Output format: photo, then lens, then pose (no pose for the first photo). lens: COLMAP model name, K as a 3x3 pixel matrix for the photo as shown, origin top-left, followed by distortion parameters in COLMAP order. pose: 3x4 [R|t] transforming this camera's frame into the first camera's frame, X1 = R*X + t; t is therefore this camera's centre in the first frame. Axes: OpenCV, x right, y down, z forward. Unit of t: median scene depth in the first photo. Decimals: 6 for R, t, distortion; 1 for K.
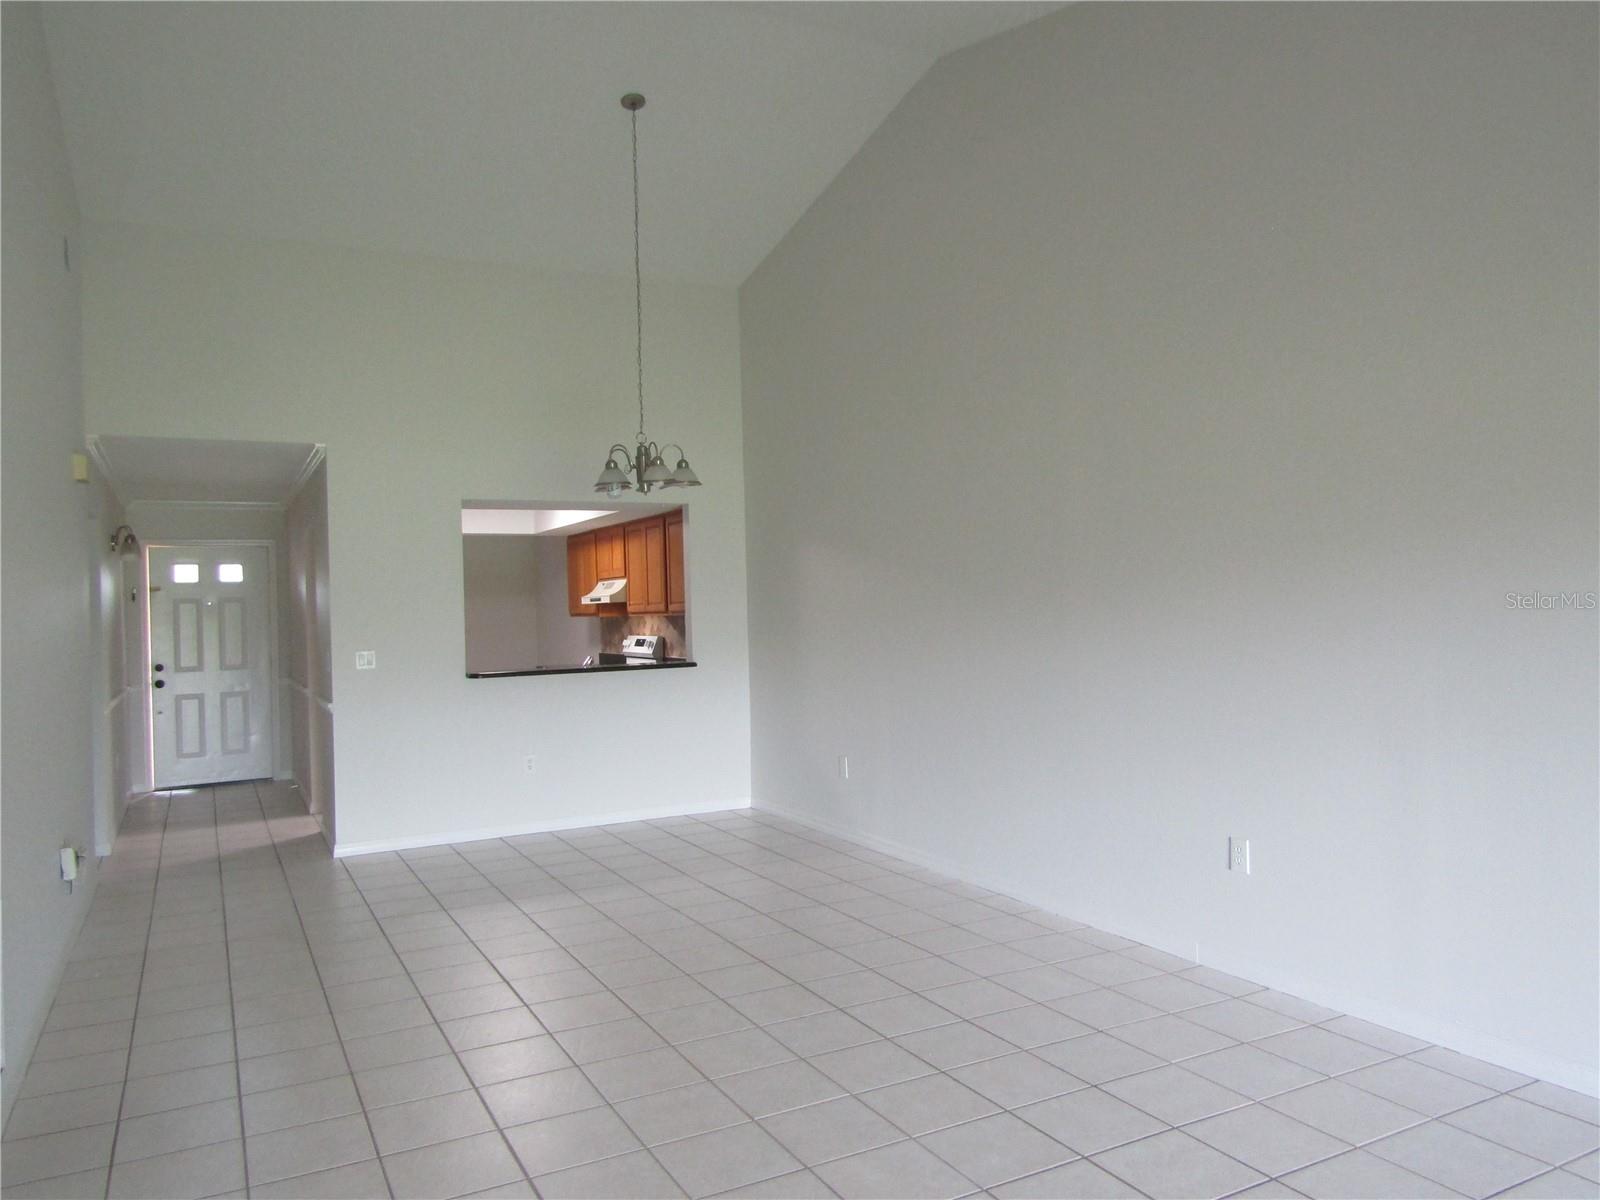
lens RADIAL K [[1145.8, 0, 800.0], [0, 1145.8, 600.0], [0, 0, 1]] dist [-0.000569, 0.001735]
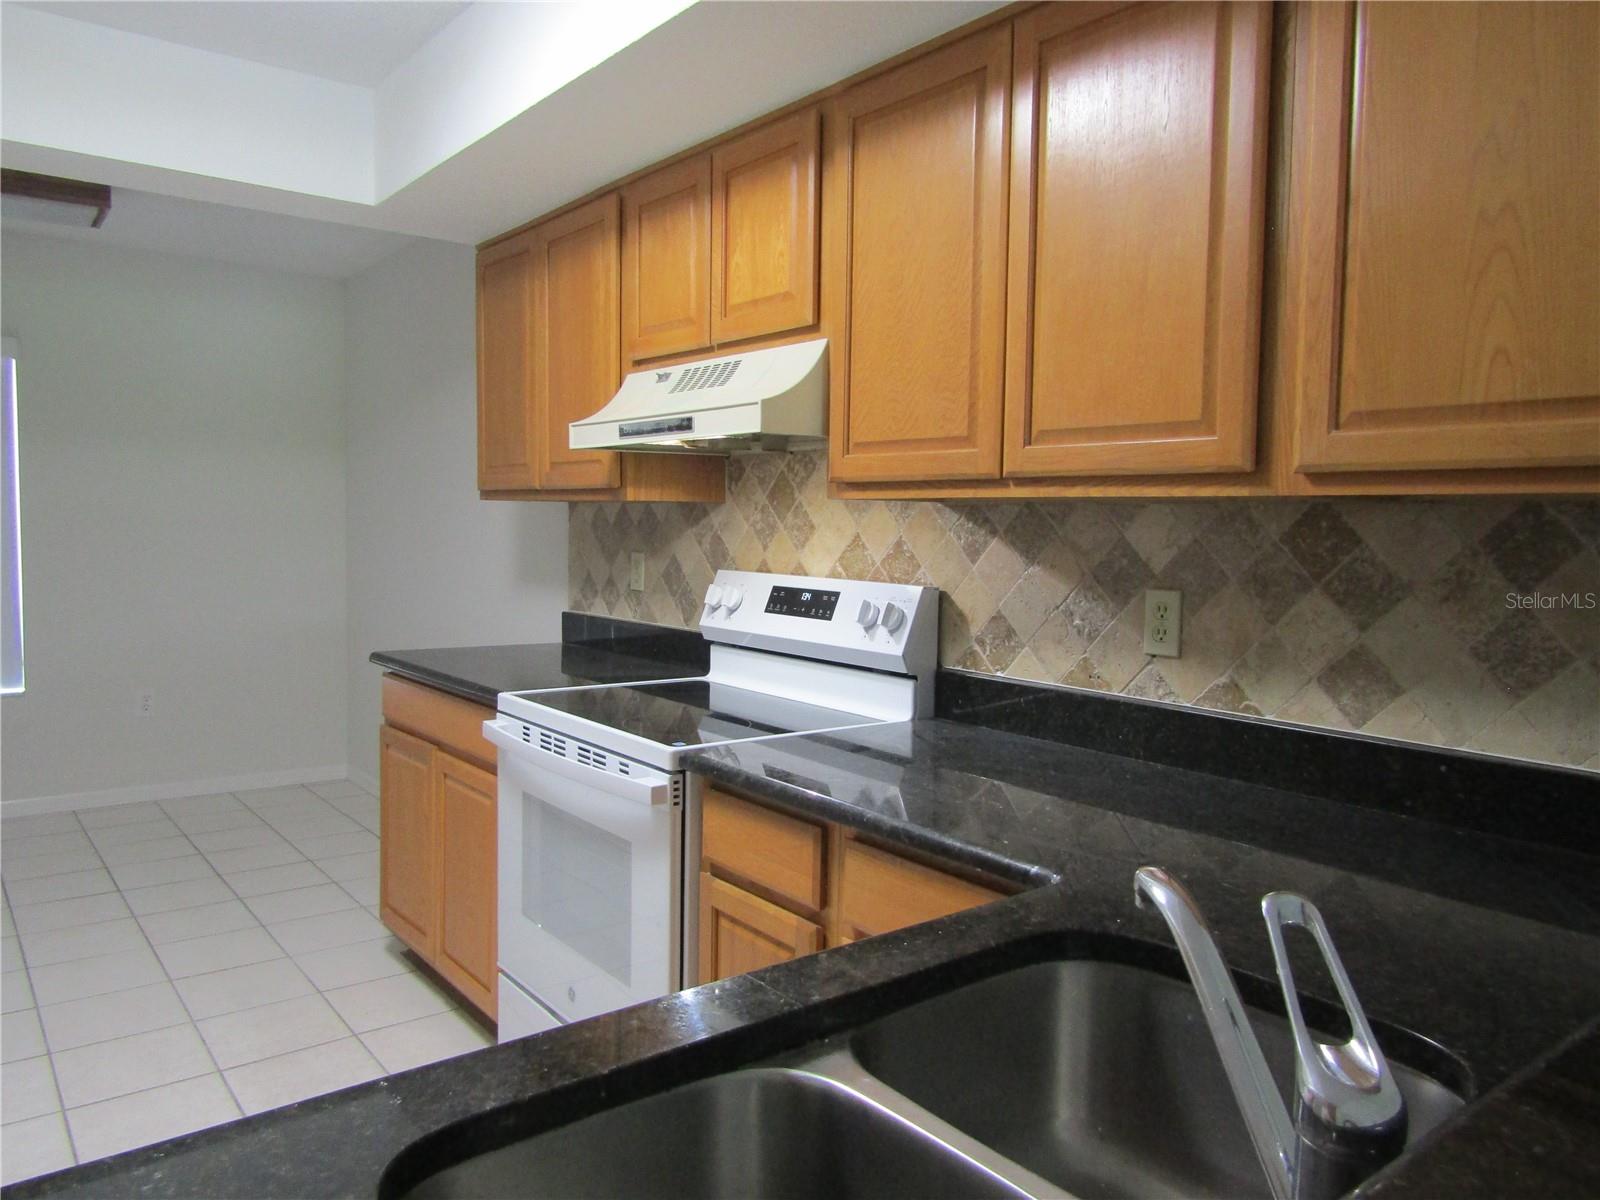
lens RADIAL K [[1145.8, 0, 800.0], [0, 1145.8, 600.0], [0, 0, 1]] dist [-0.000569, 0.001735]
pose [[0.982543, 0.028988, 0.183766, -0.184775], [-0.043342, 0.996273, 0.074579, 0.016377], [-0.180919, -0.081242, 0.980137, 0.723176]]
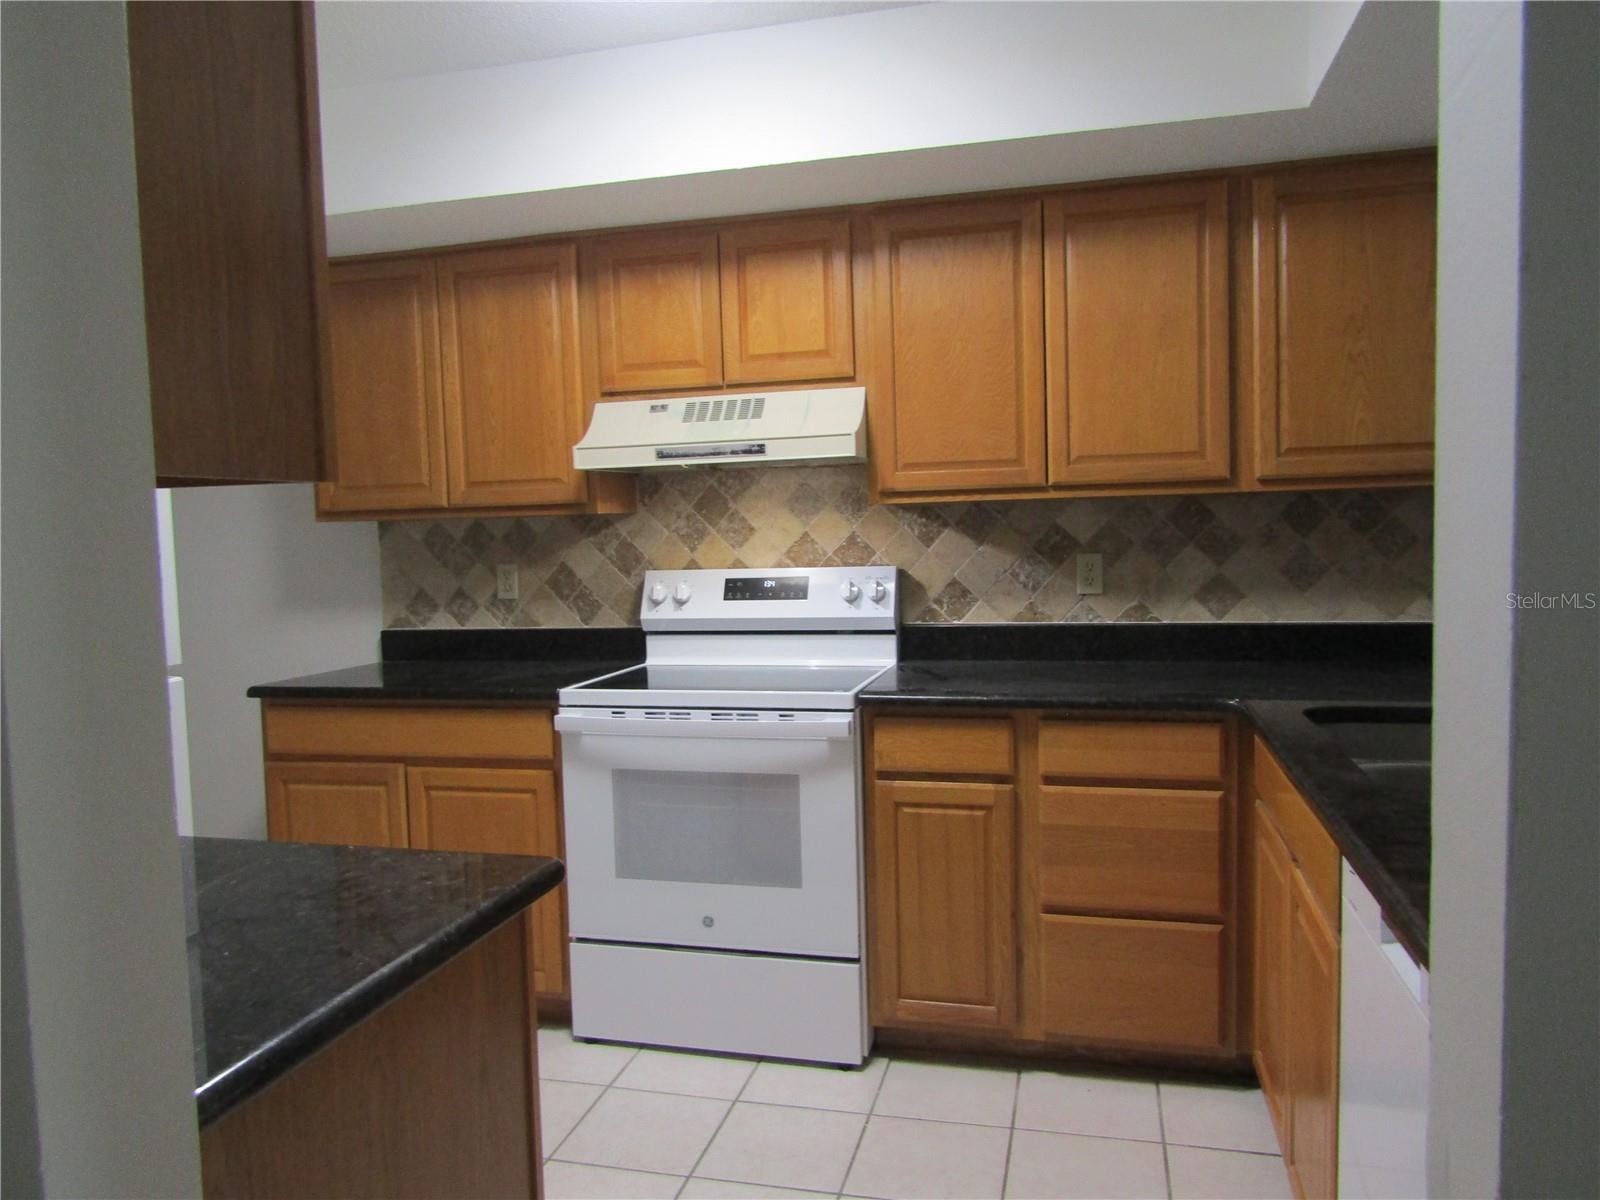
lens RADIAL K [[1145.8, 0, 800.0], [0, 1145.8, 600.0], [0, 0, 1]] dist [-0.000569, 0.001735]
pose [[0.666268, -0.042077, 0.744525, -0.375455], [0.004581, 0.998619, 0.052338, 0.022429], [-0.745699, -0.031460, 0.665540, 0.752187]]
